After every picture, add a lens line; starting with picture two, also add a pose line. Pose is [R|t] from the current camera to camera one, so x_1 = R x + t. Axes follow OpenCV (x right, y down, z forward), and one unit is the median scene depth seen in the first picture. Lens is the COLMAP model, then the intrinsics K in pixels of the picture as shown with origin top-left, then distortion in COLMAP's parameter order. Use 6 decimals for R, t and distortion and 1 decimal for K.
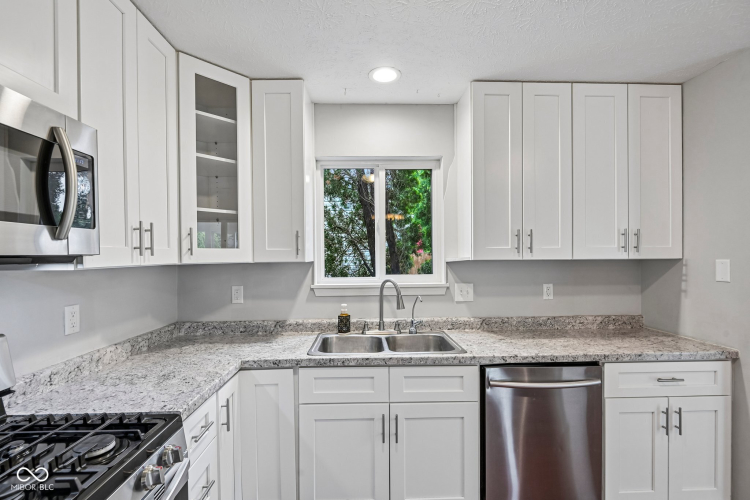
lens RADIAL K [[346.6, 0, 372.0], [0, 346.6, 259.4], [0, 0, 1]] dist [-0.002507, -0.005566]
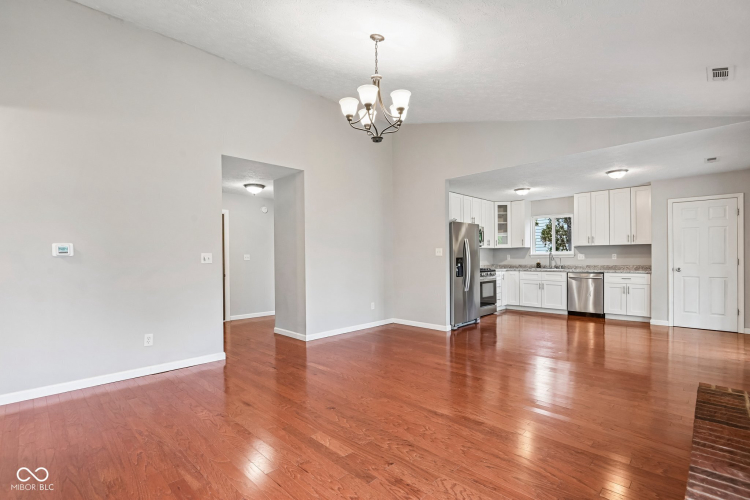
lens RADIAL K [[346.6, 0, 372.0], [0, 346.6, 258.0], [0, 0, 1]] dist [-0.002507, -0.005566]
pose [[0.684634, 0.002336, -0.728883, 1.452364], [-0.002139, 0.999997, 0.001196, 0.125511], [0.728884, 0.000740, 0.684637, -2.867500]]
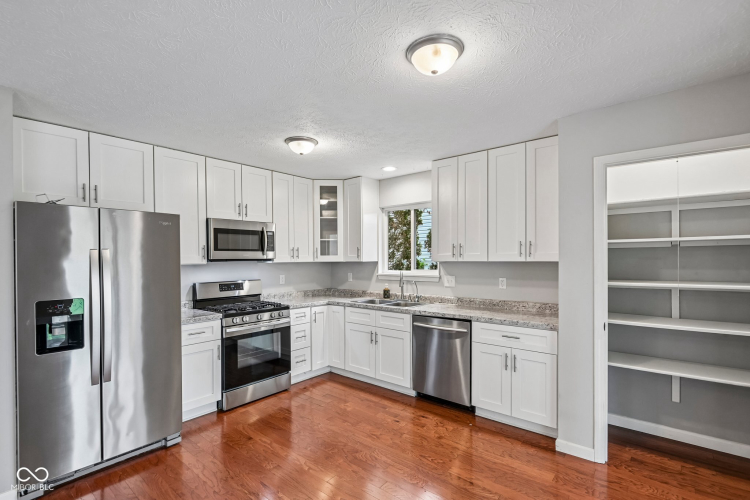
lens RADIAL K [[346.6, 0, 367.2], [0, 346.6, 257.1], [0, 0, 1]] dist [-0.002507, -0.005566]
pose [[0.742065, -0.000913, -0.670327, 1.269805], [-0.007197, 0.999931, -0.009329, -0.000250], [0.670289, 0.011747, 0.742007, -0.561174]]
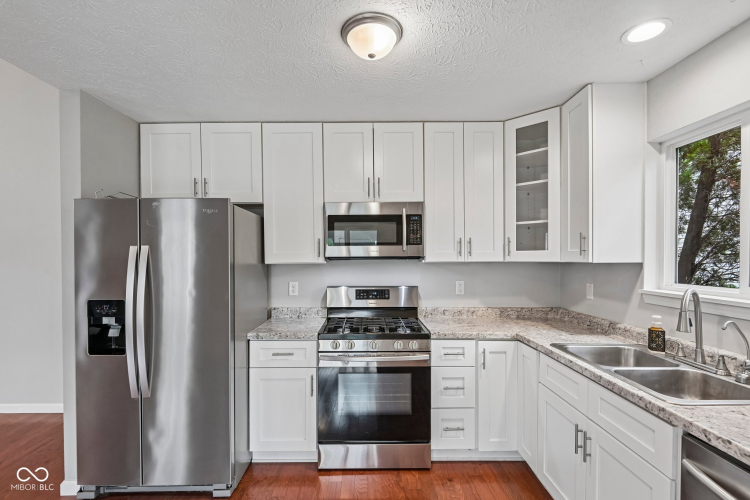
lens RADIAL K [[346.6, 0, 369.1], [0, 346.6, 258.7], [0, 0, 1]] dist [-0.002507, -0.005566]
pose [[-0.022389, 0.013711, -0.999655, 0.842423], [-0.008570, 0.999867, 0.013906, -0.012617], [0.999713, 0.008879, -0.022269, 0.379229]]
